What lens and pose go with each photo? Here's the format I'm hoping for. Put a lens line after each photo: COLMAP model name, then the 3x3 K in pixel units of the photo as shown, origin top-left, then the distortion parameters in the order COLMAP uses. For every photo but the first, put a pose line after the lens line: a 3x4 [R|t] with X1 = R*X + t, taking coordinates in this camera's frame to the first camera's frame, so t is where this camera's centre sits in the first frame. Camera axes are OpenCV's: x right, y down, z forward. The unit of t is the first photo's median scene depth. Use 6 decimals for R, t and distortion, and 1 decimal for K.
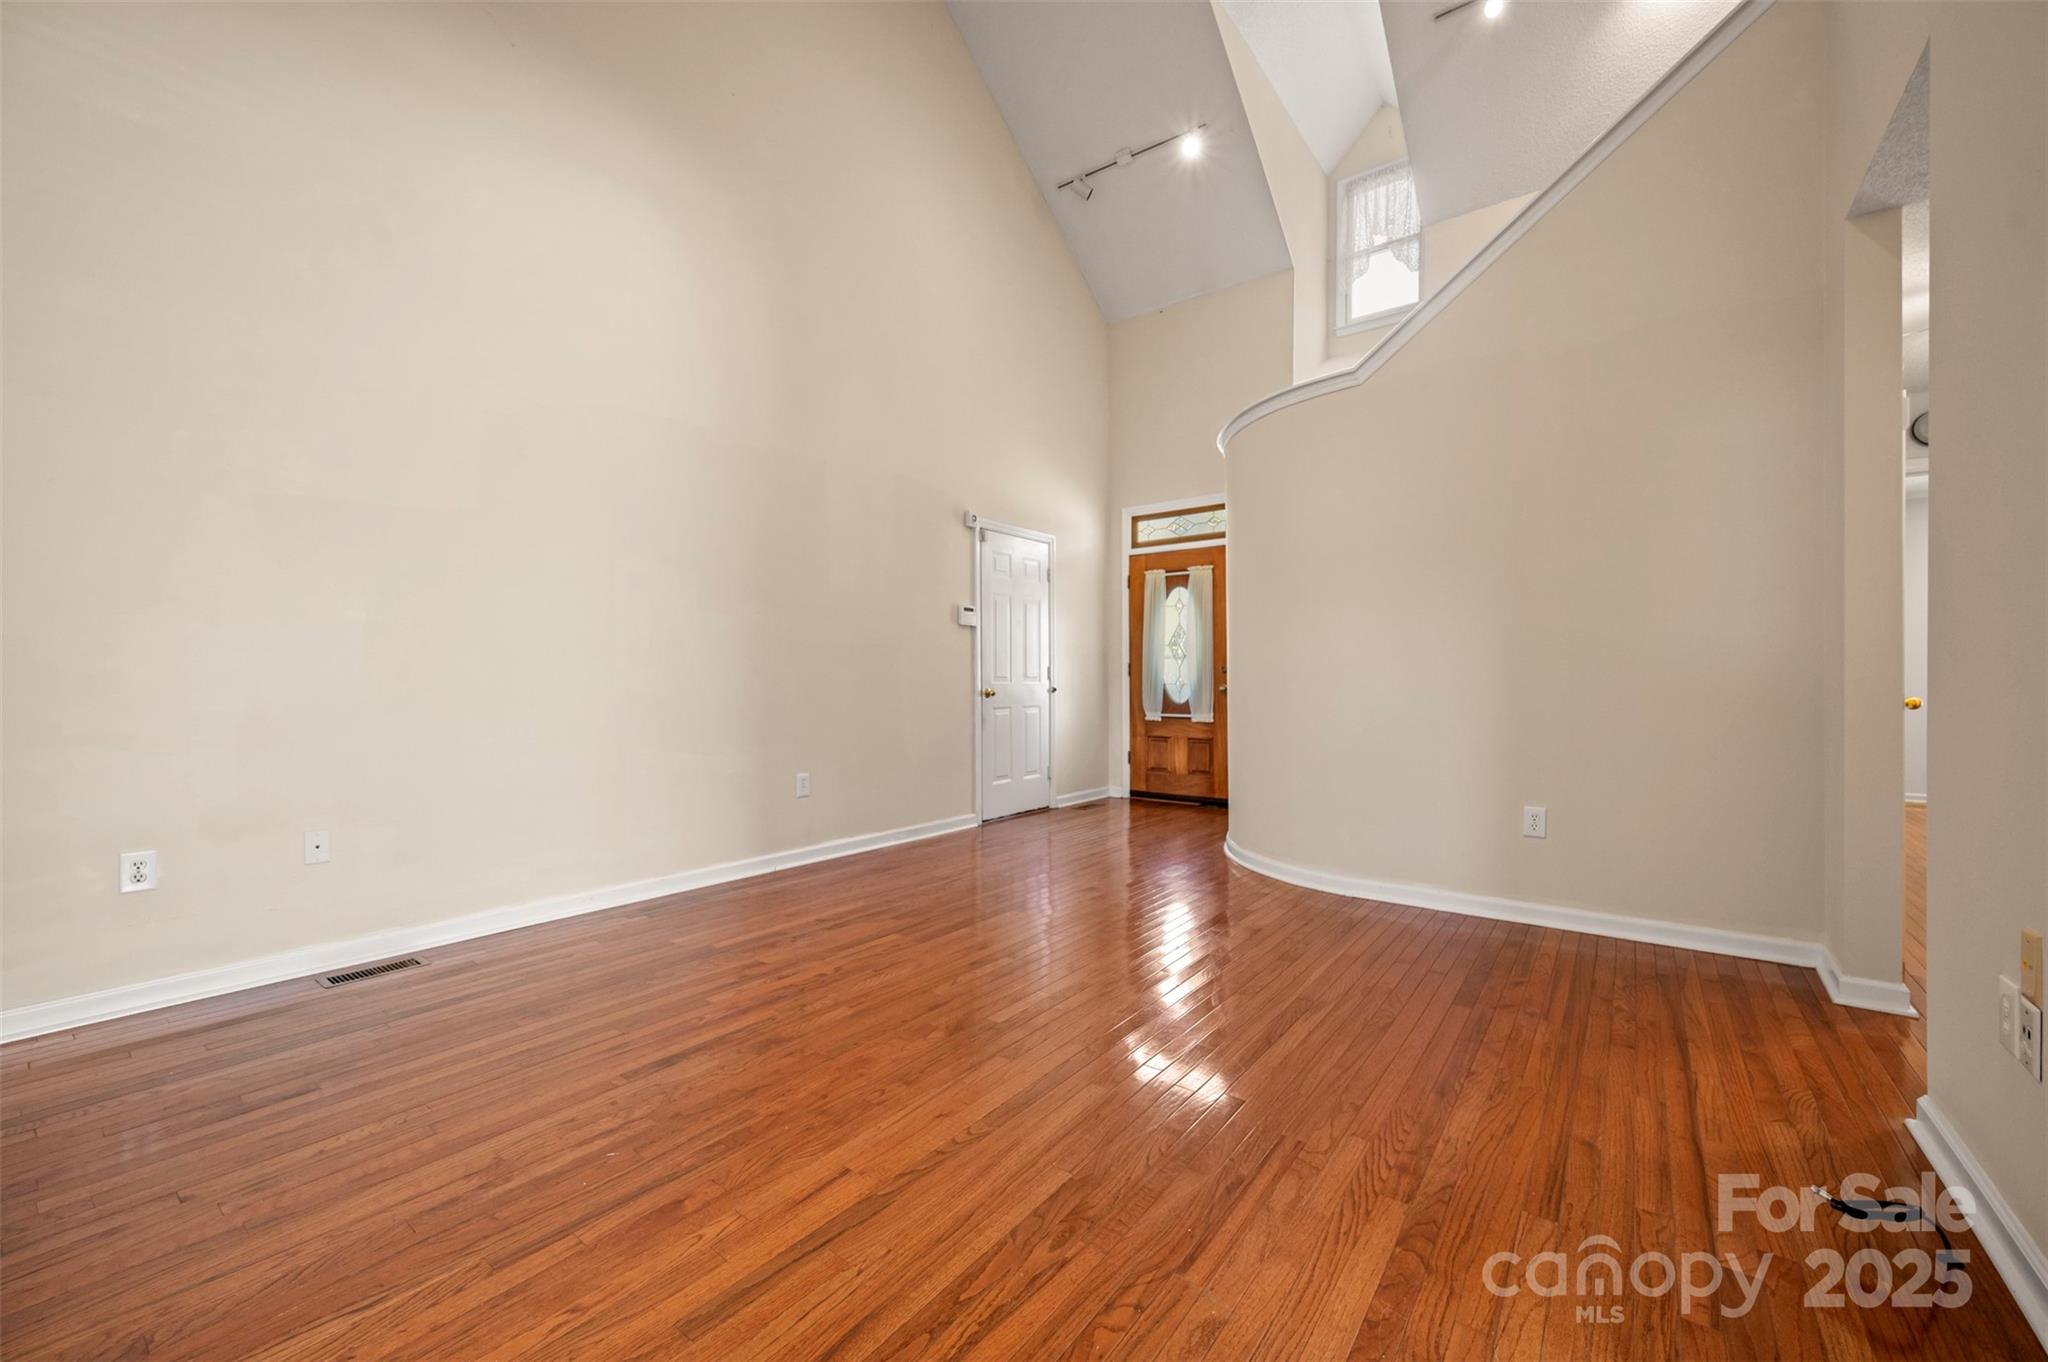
lens RADIAL K [[822.7, 0, 1028.6], [0, 822.7, 676.4], [0, 0, 1]] dist [0.007298, -0.000109]
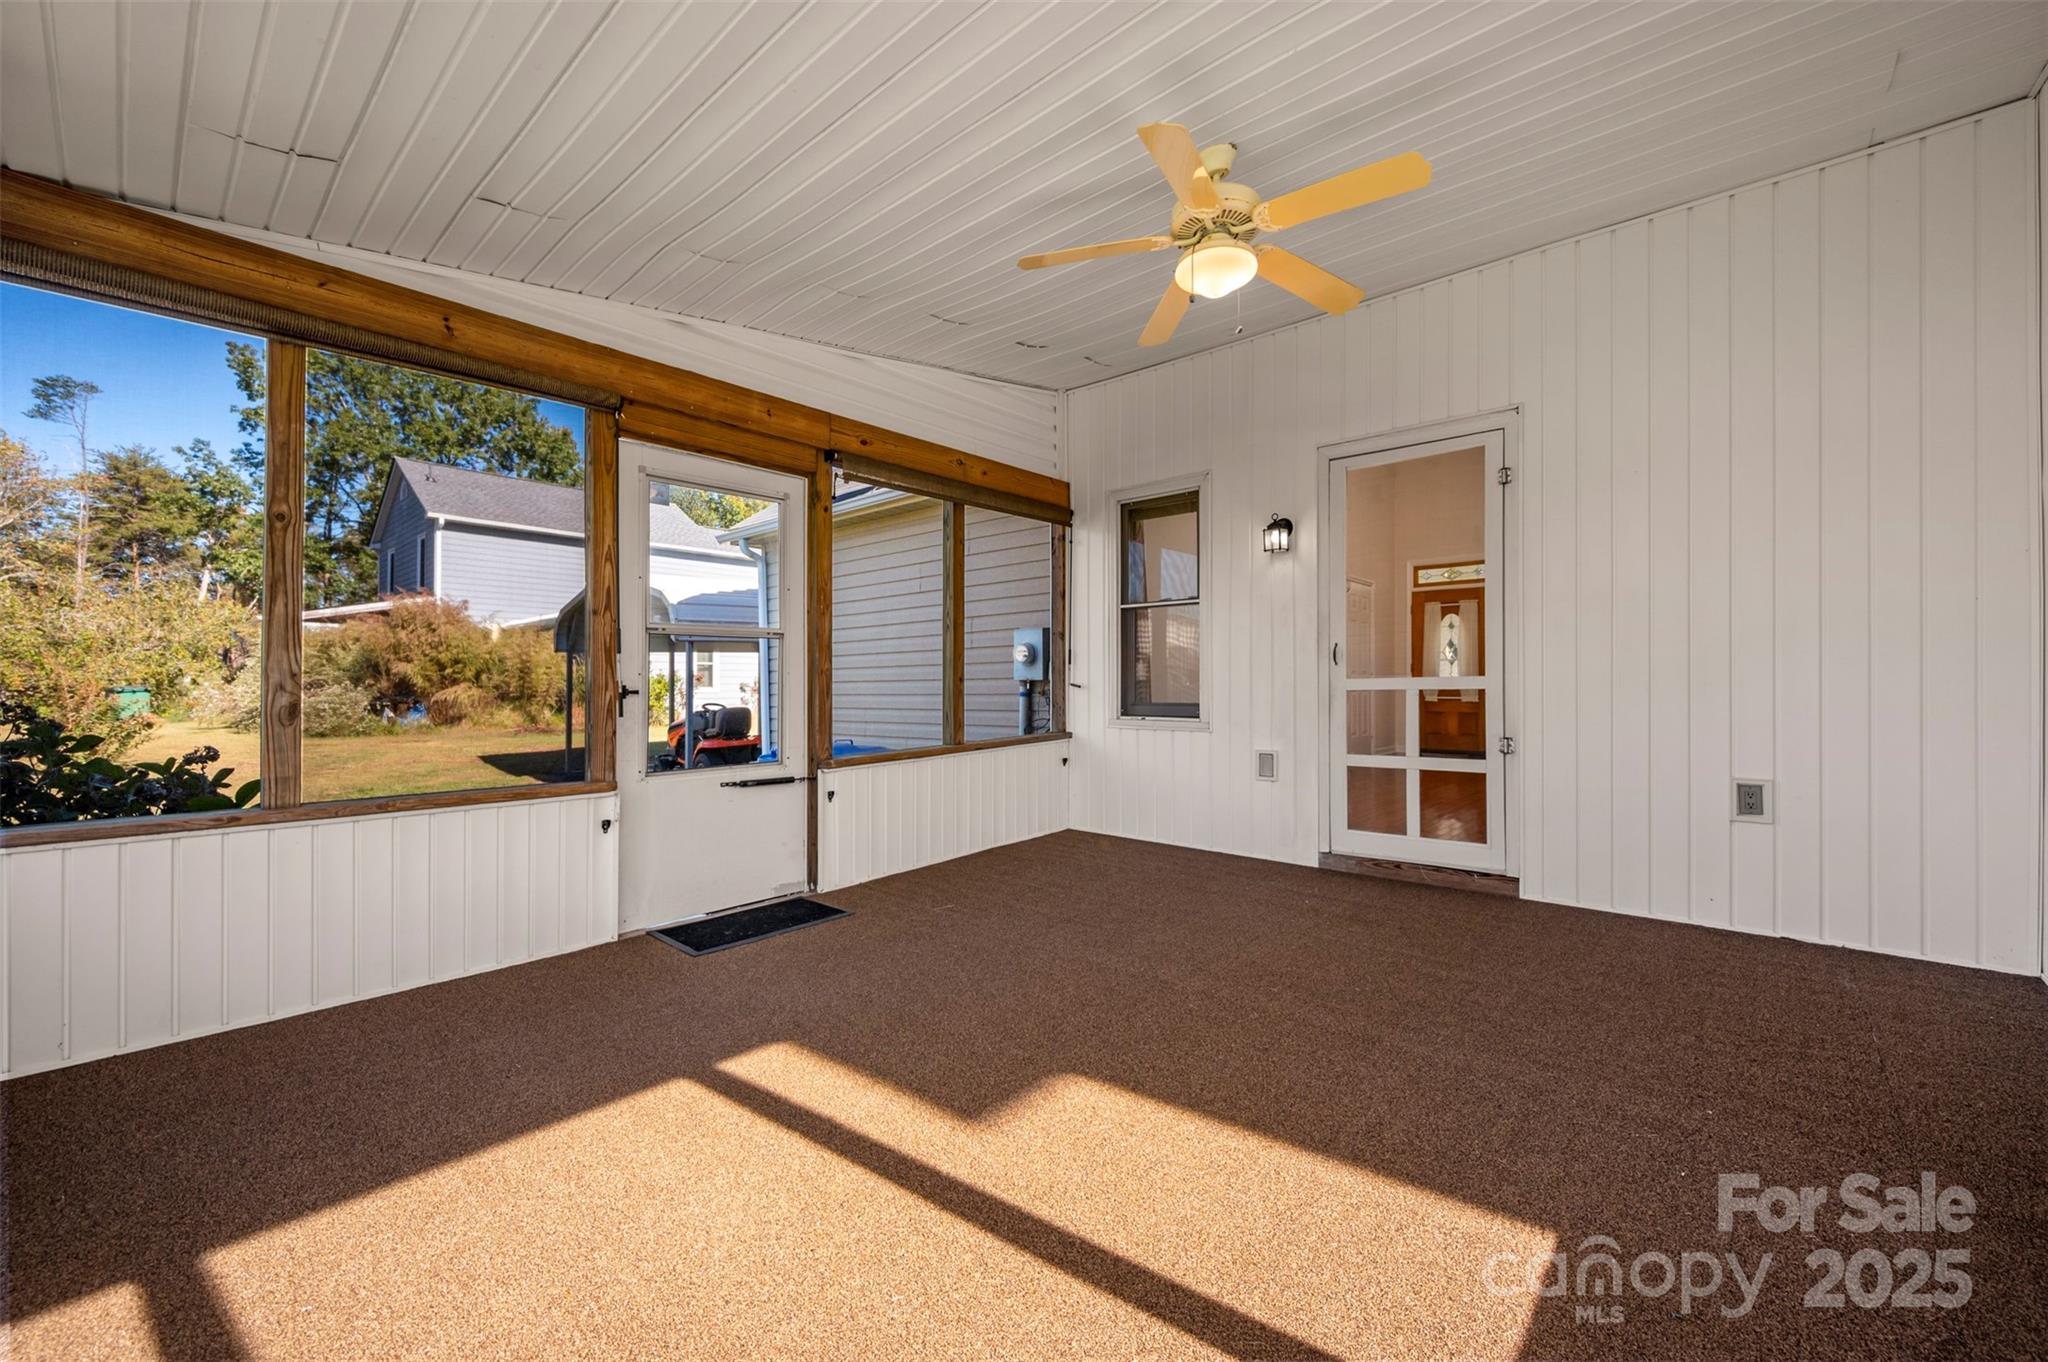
lens RADIAL K [[822.7, 0, 1026.5], [0, 822.7, 676.0], [0, 0, 1]] dist [0.007298, -0.000109]
pose [[0.998290, 0.000518, -0.058456, -0.517420], [-0.000369, 0.999997, 0.002565, 0.003422], [0.058457, -0.002539, 0.998287, -0.577821]]
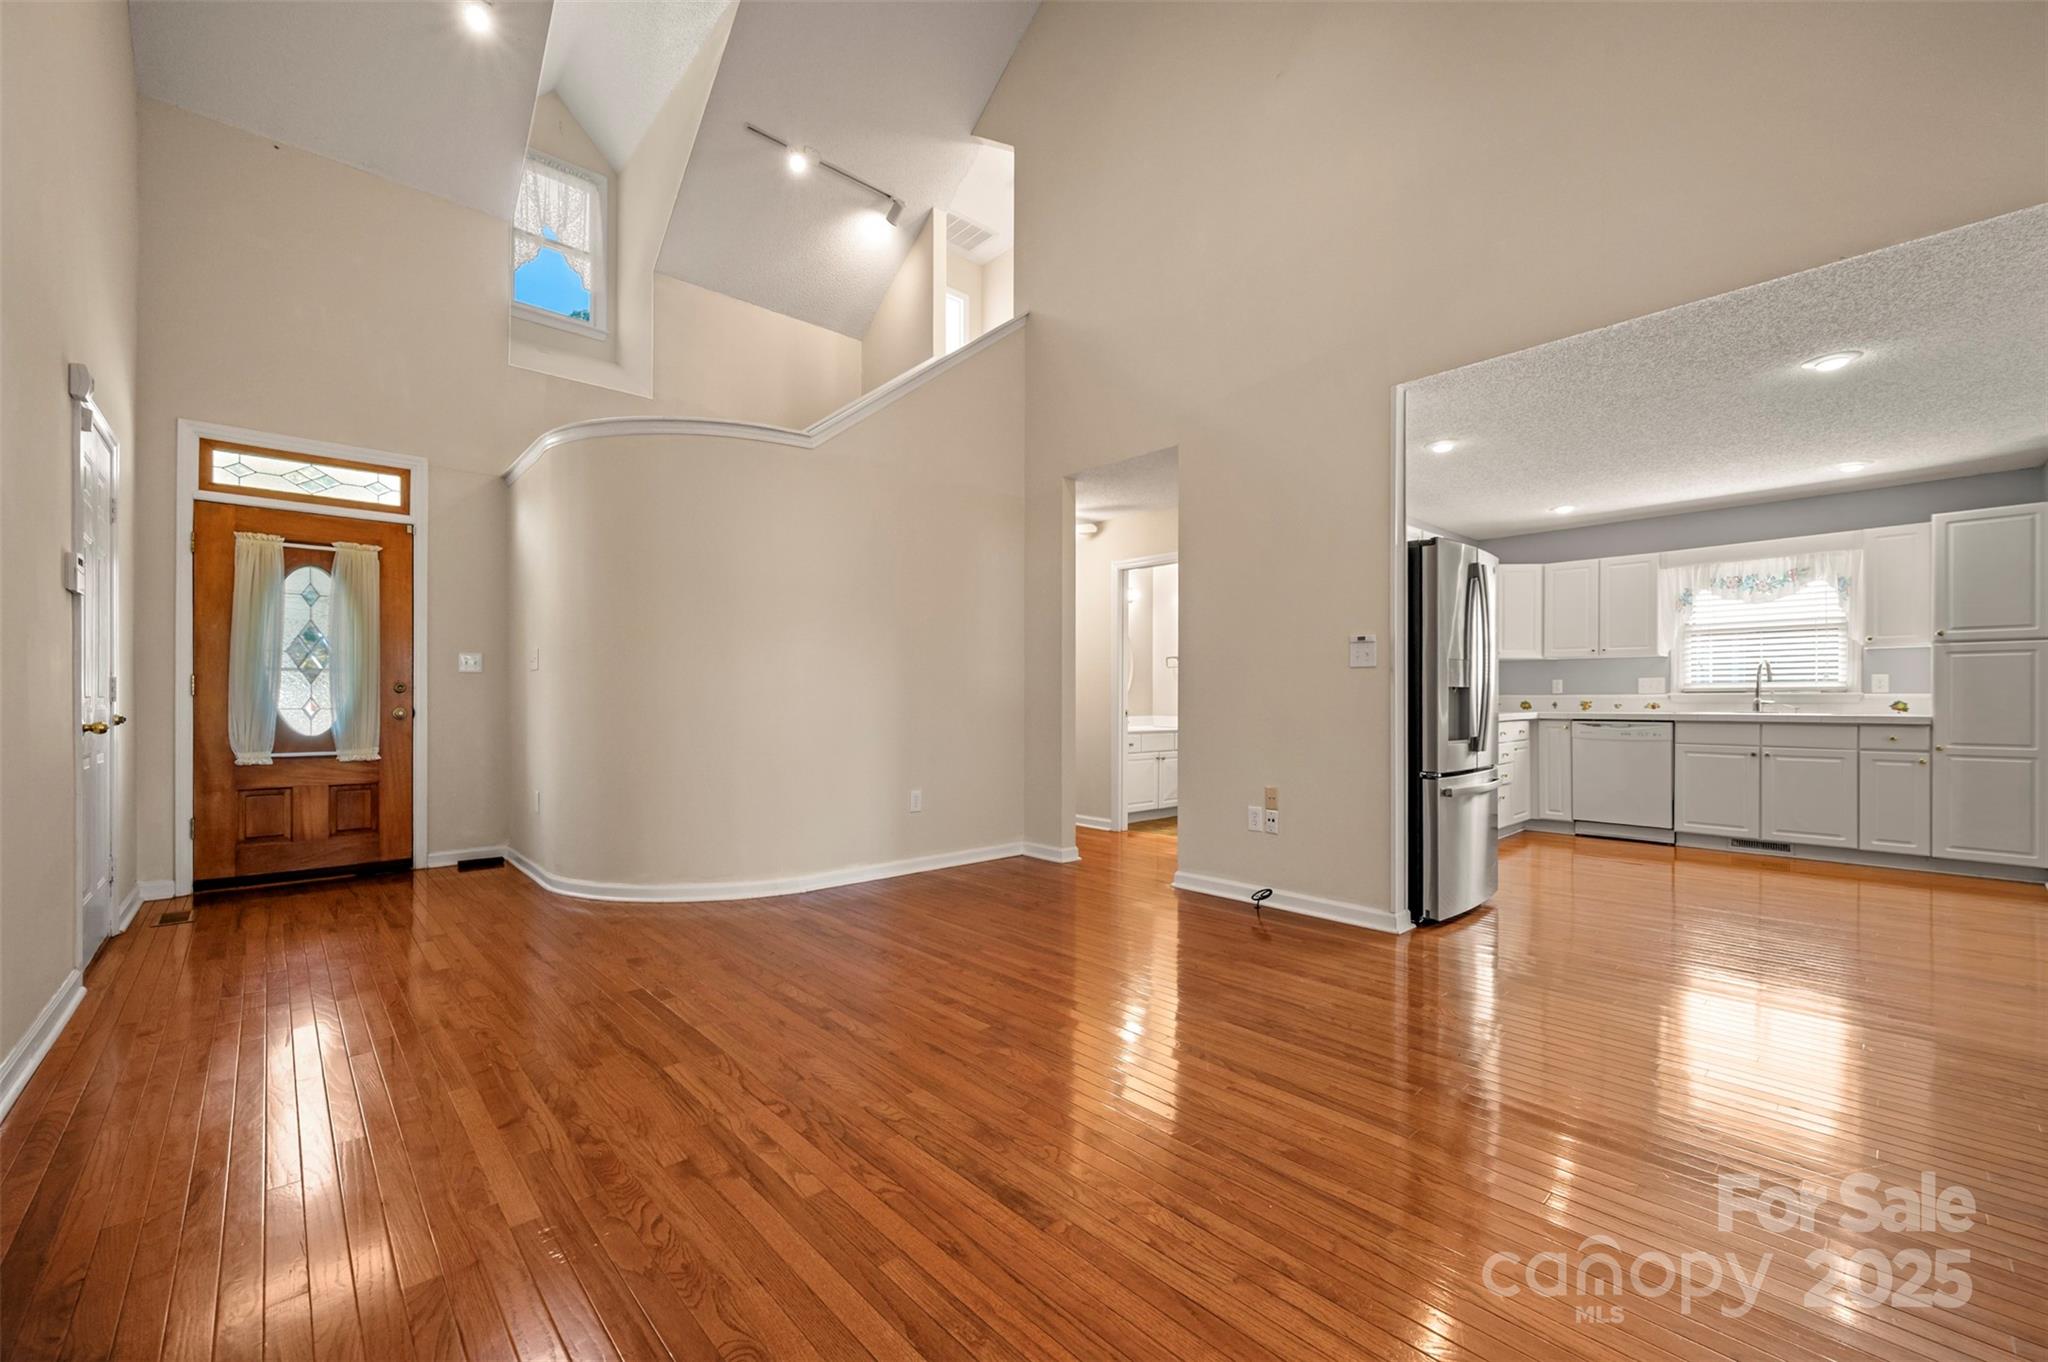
lens RADIAL K [[822.7, 0, 1042.7], [0, 822.7, 700.1], [0, 0, 1]] dist [0.007298, -0.000109]
pose [[0.153399, 0.000938, 0.988164, -0.407871], [-0.006330, 0.999980, 0.000033, -0.001596], [-0.988144, -0.006260, 0.153402, 0.289986]]
